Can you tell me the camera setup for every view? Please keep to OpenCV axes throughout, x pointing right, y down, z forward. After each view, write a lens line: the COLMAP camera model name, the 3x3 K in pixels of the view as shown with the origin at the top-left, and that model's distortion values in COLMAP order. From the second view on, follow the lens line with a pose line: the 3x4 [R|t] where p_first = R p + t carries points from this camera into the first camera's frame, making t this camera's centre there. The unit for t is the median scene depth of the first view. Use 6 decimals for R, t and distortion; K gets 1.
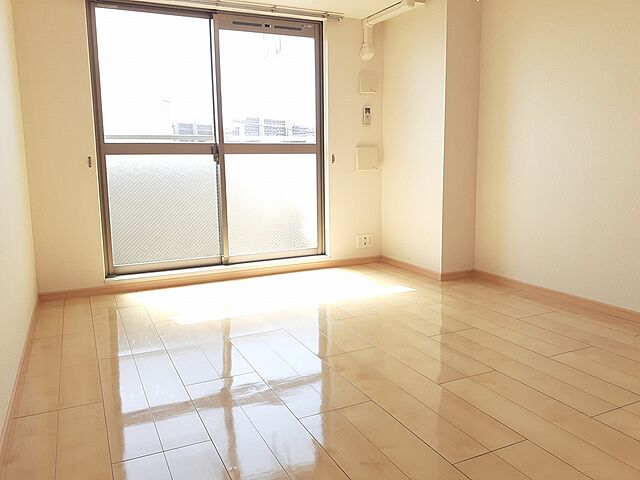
lens RADIAL K [[530.0, 0, 320.4], [0, 530.0, 239.0], [0, 0, 1]] dist [0.034027, -0.027040]
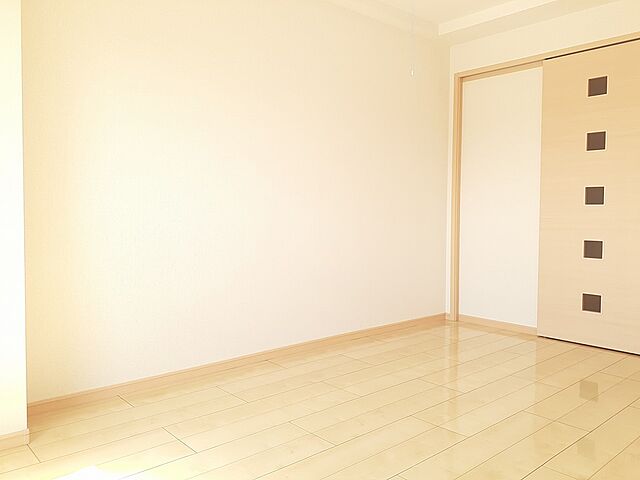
lens RADIAL K [[530.0, 0, 320.4], [0, 530.0, 239.6], [0, 0, 1]] dist [0.034027, -0.027040]
pose [[-0.281889, -0.034648, 0.958821, -0.481923], [0.155231, 0.984534, 0.081214, -0.160489], [-0.946806, 0.171732, -0.272151, 1.124398]]
